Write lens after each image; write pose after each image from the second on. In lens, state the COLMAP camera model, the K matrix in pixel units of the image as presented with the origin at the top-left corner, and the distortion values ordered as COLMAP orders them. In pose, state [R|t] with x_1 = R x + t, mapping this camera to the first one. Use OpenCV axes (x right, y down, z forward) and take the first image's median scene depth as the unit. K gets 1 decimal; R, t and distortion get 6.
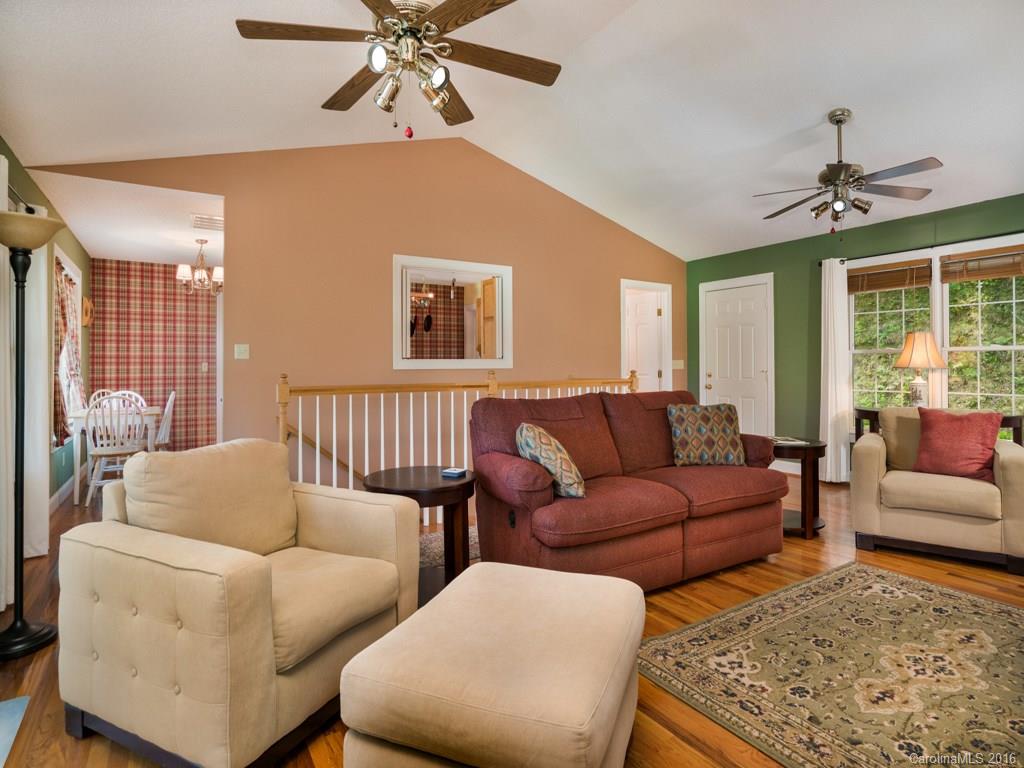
lens RADIAL K [[533.0, 0, 506.0], [0, 533.0, 388.6], [0, 0, 1]] dist [-0.035268, 0.015537]
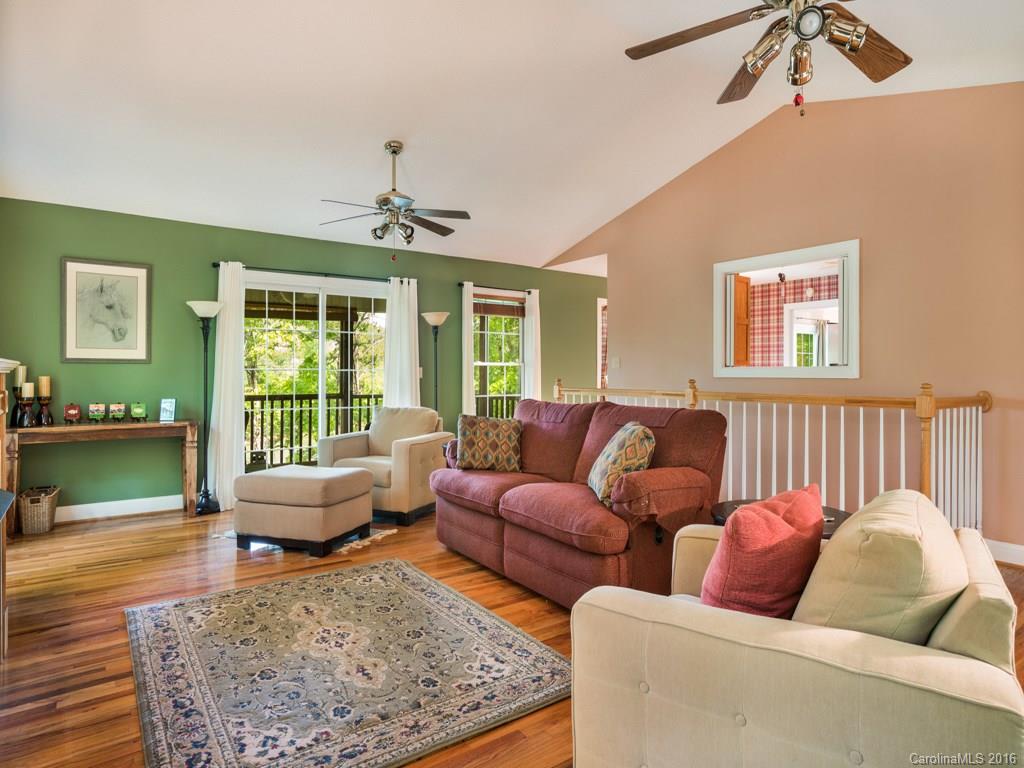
lens RADIAL K [[598.0, 0, 517.4], [0, 598.0, 380.5], [0, 0, 1]] dist [-0.000583, -0.000361]
pose [[0.078090, 0.016970, -0.996802, 1.639270], [-0.046147, 0.998845, 0.013390, -0.050405], [0.995878, 0.044954, 0.078783, 0.980480]]
